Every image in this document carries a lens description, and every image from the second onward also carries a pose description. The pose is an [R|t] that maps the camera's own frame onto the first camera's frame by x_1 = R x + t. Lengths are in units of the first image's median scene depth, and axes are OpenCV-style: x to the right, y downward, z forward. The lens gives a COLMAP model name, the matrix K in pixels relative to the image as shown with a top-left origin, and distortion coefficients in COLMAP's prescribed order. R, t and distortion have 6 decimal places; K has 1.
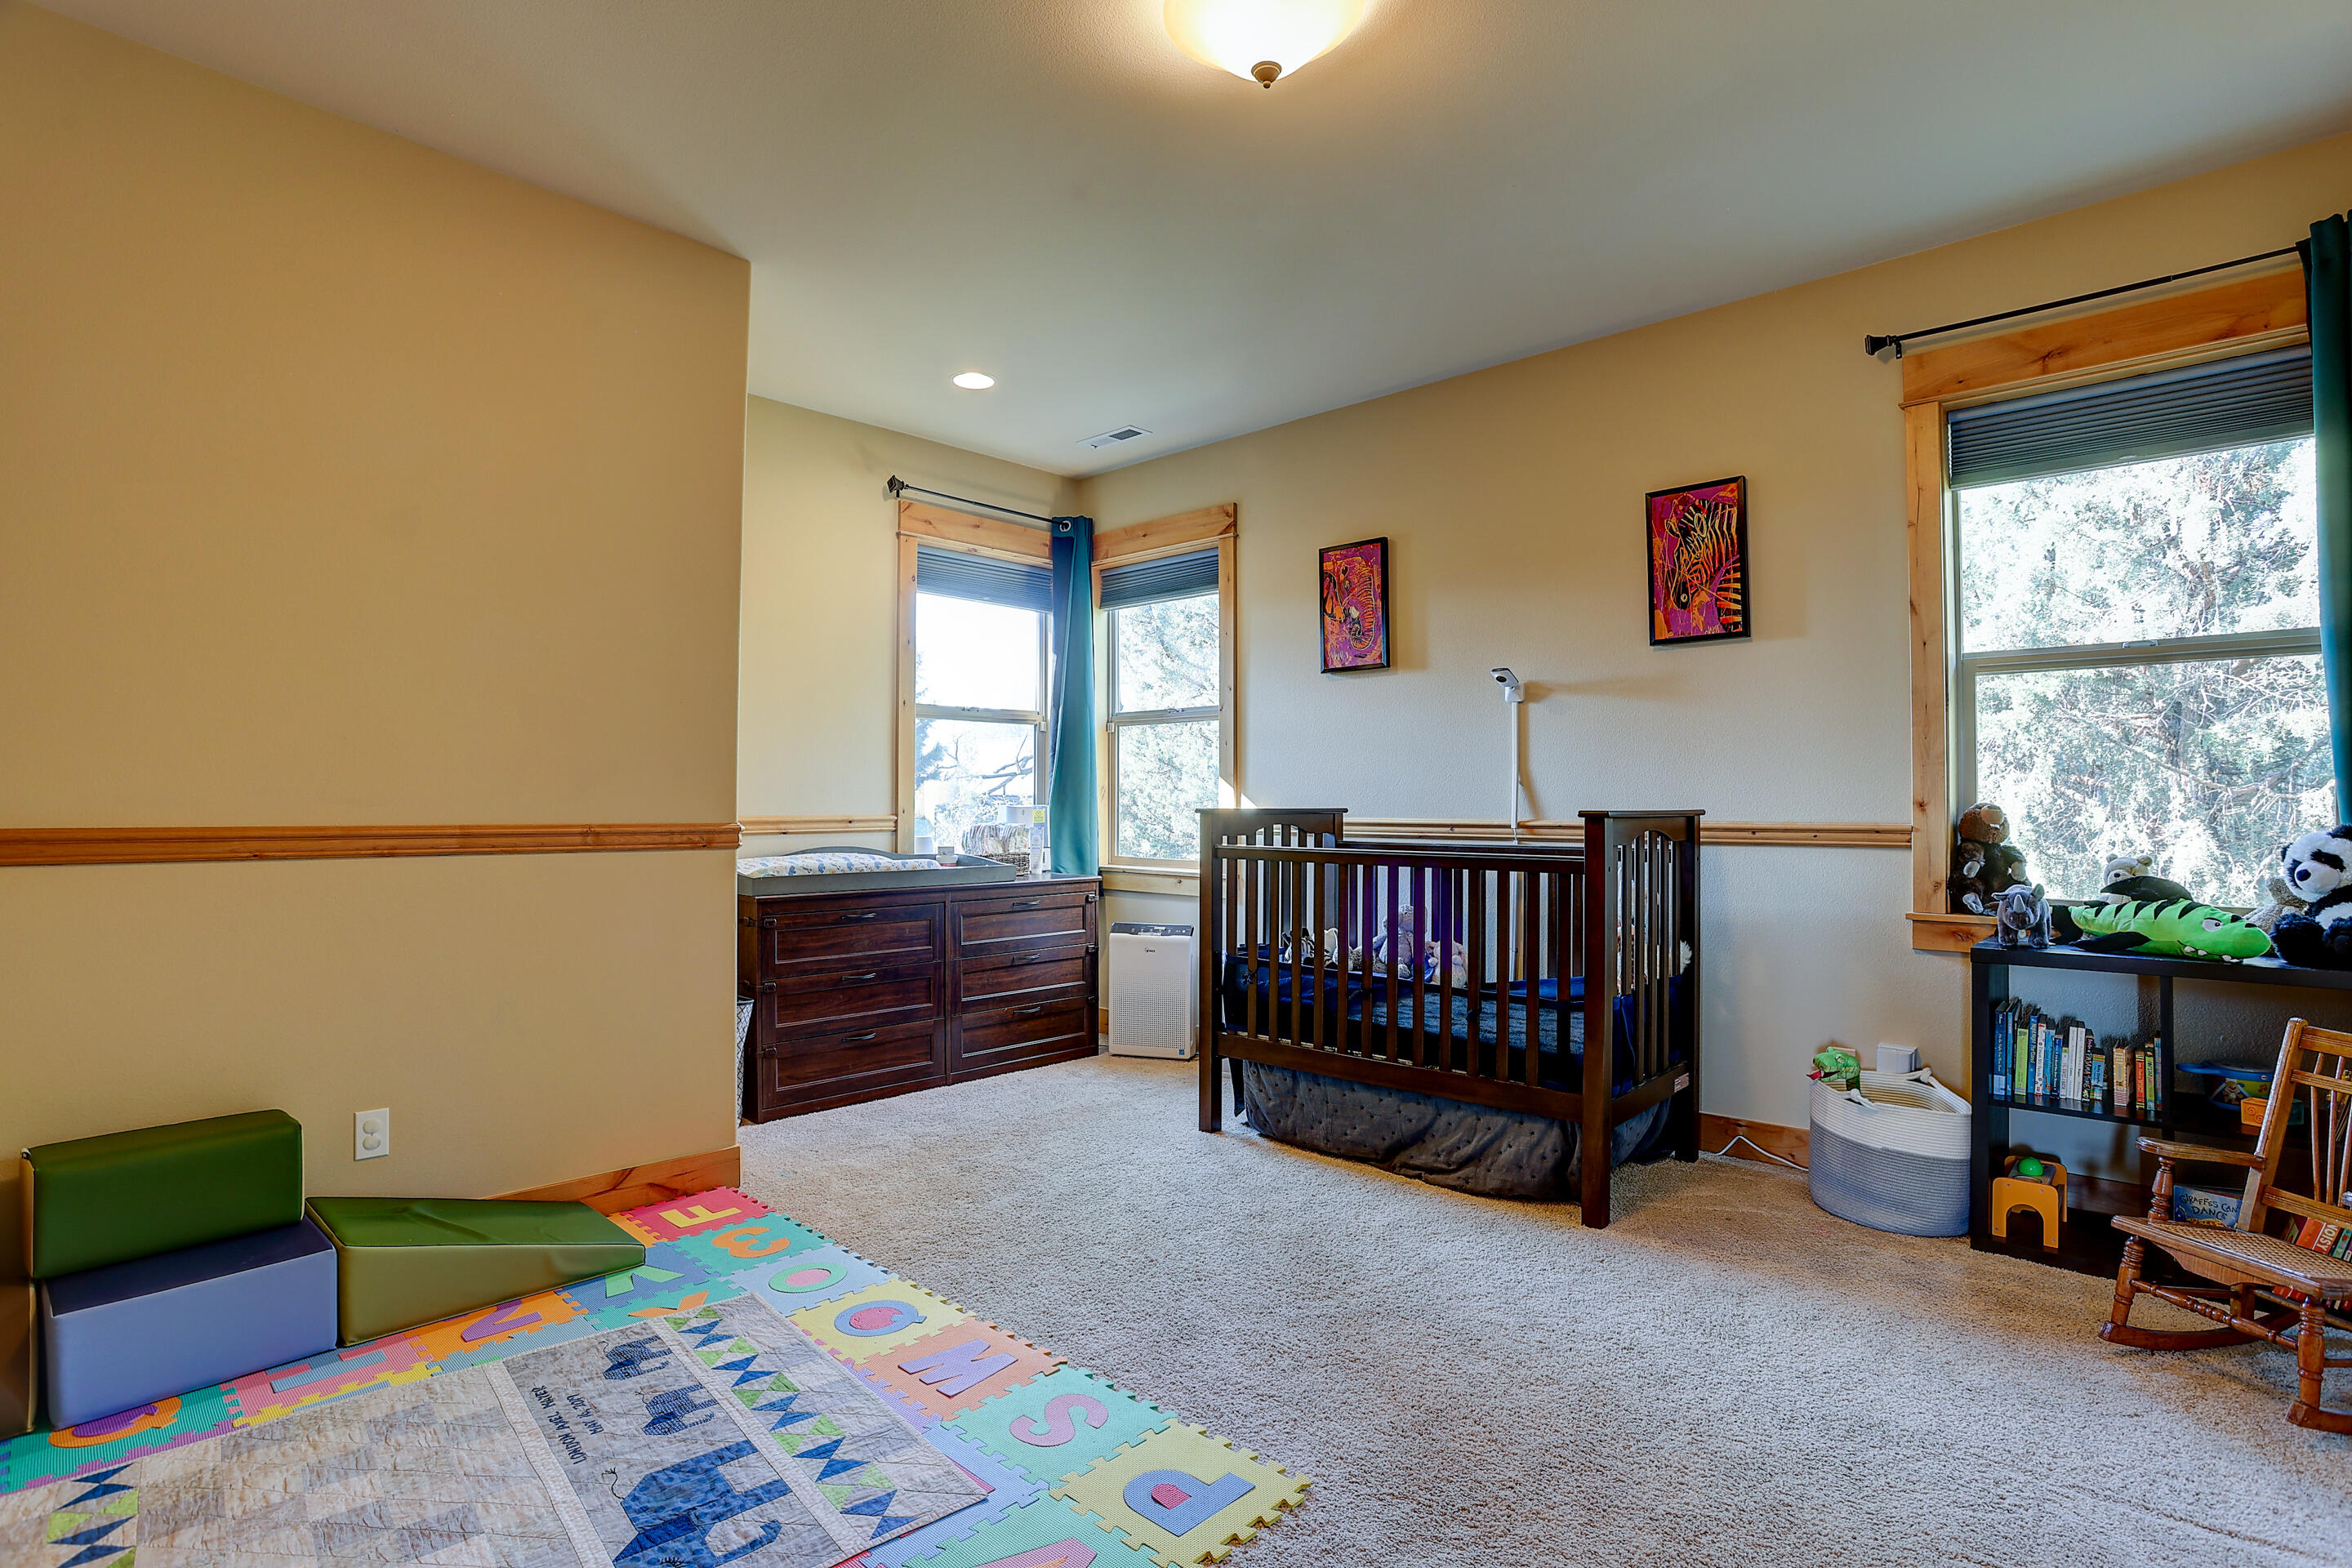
lens RADIAL K [[1154.9, 0, 1188.9], [0, 1154.9, 786.2], [0, 0, 1]] dist [-0.067041, 0.026228]
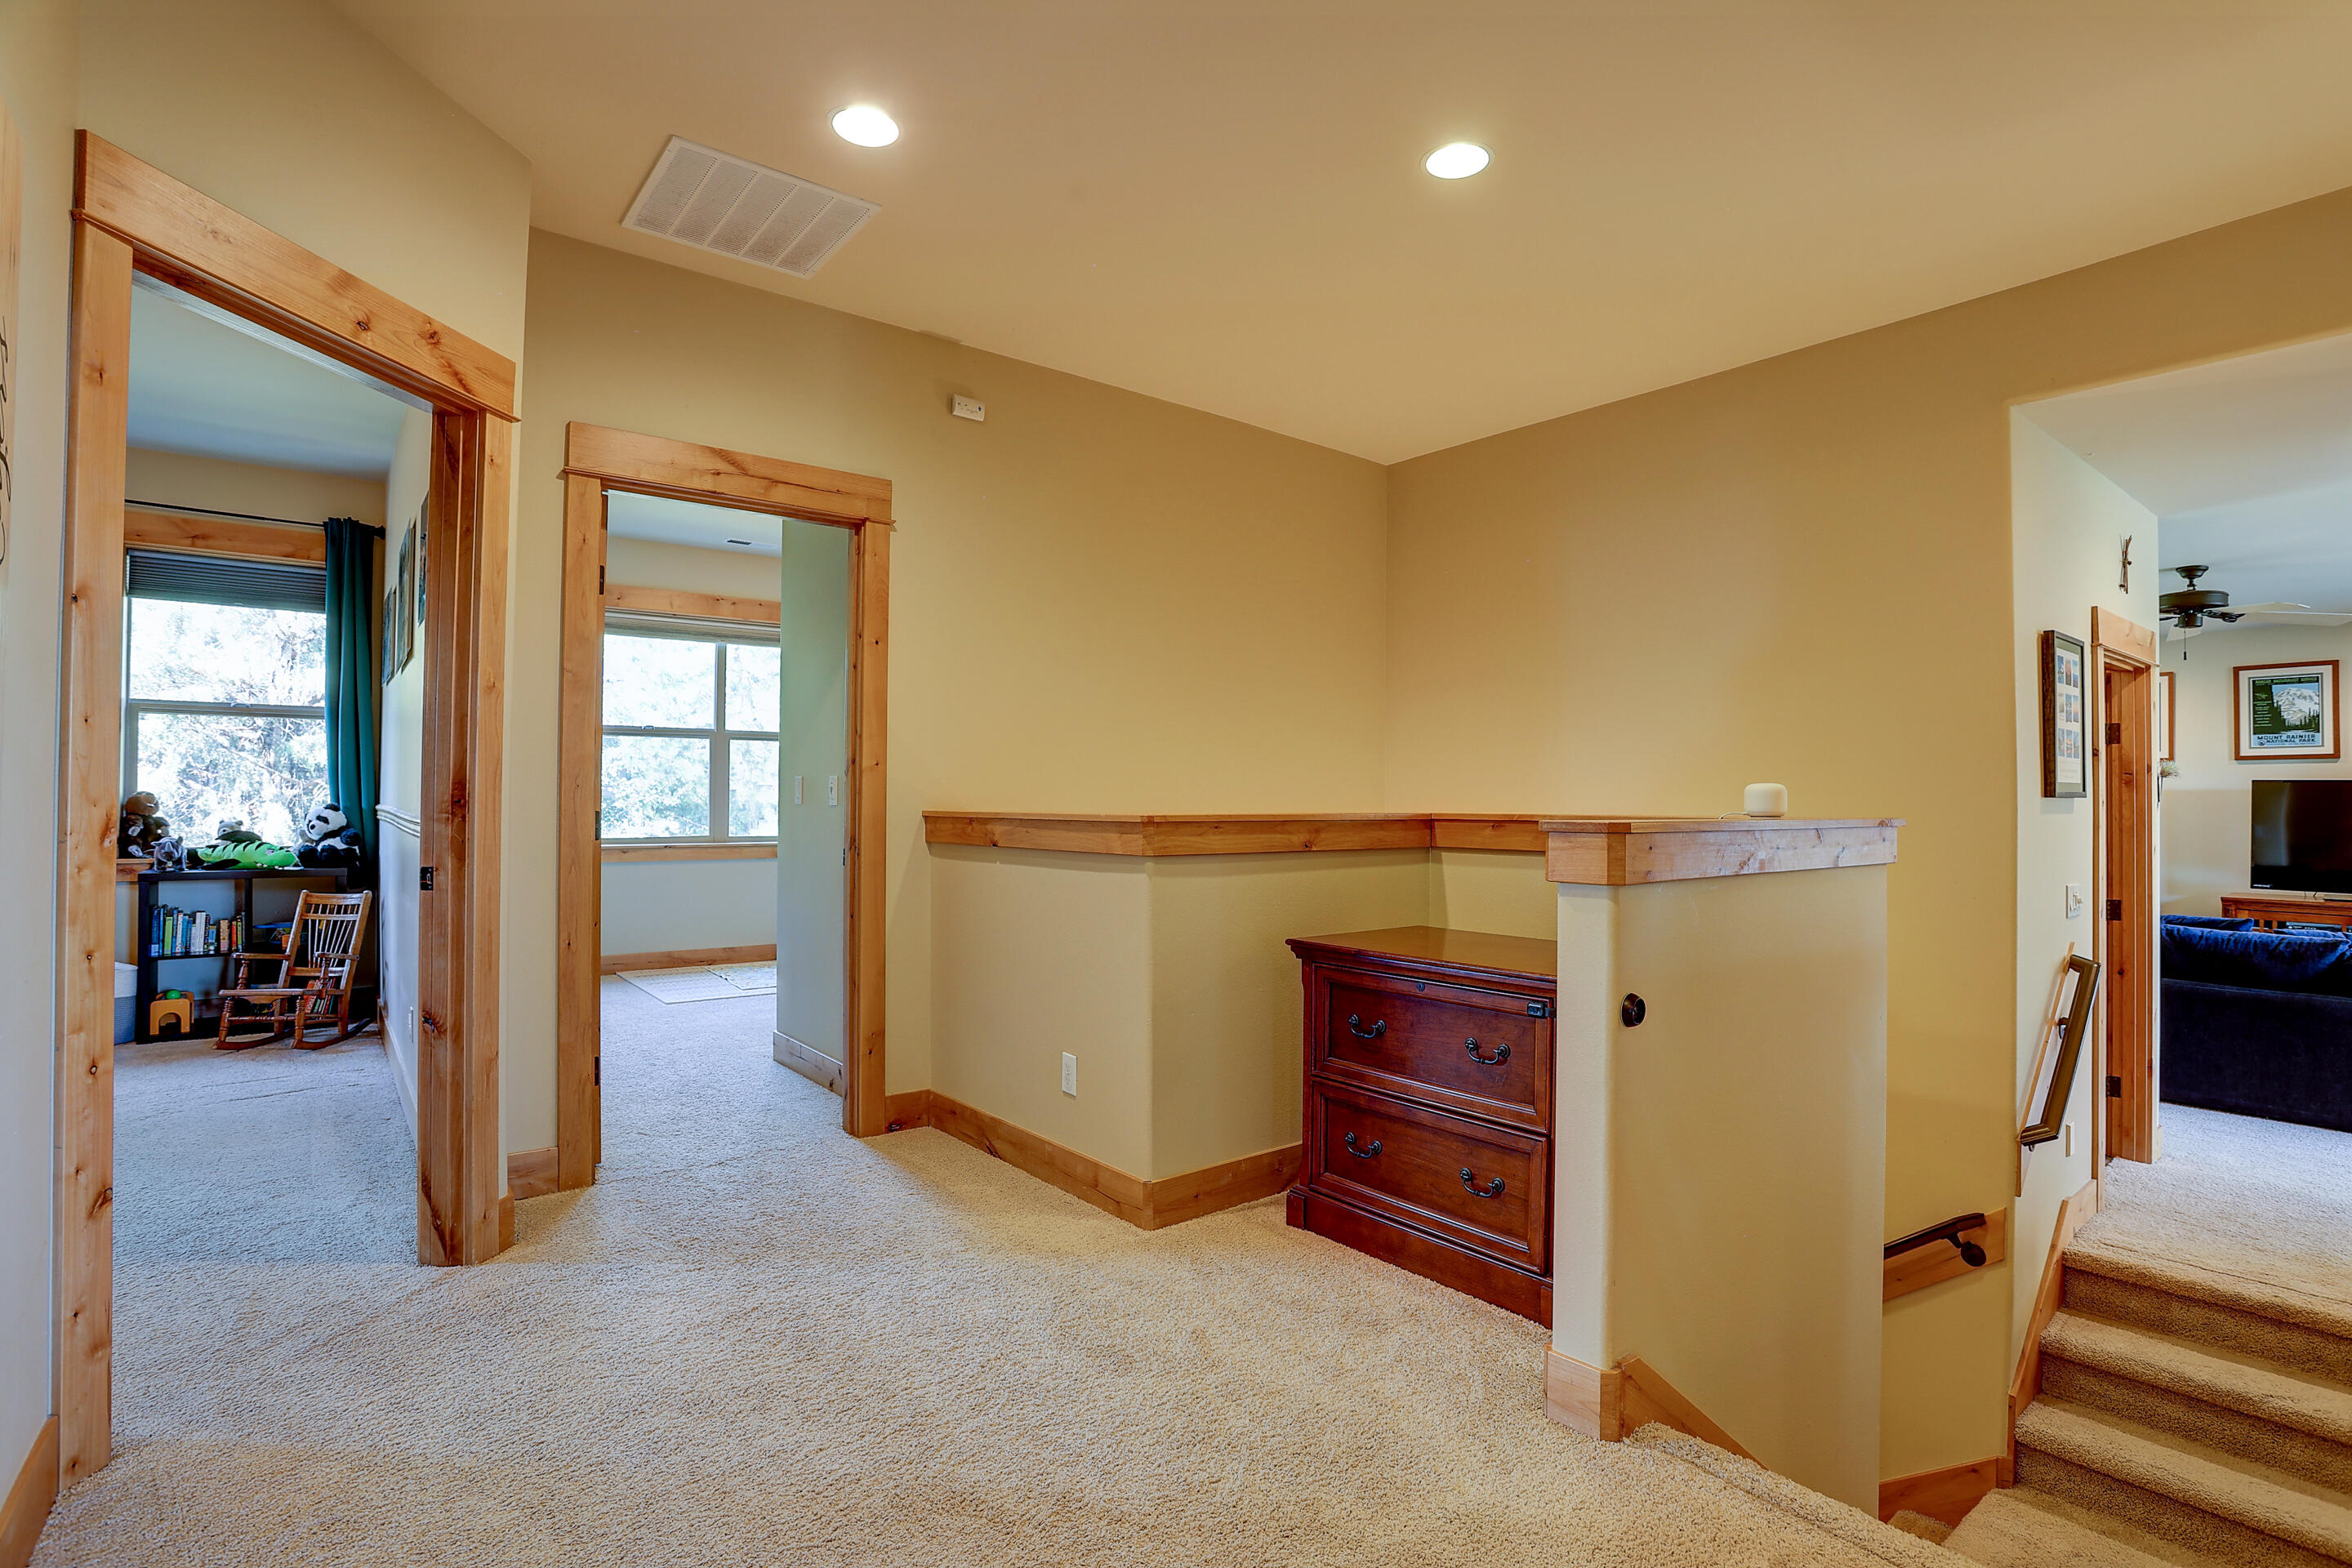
lens RADIAL K [[1154.9, 0, 1188.9], [0, 1154.9, 786.2], [0, 0, 1]] dist [-0.067041, 0.026228]
pose [[0.164852, 0.011237, 0.986254, -0.763235], [-0.023510, 0.999696, -0.007460, -0.019261], [-0.986038, -0.021957, 0.165066, -0.924766]]
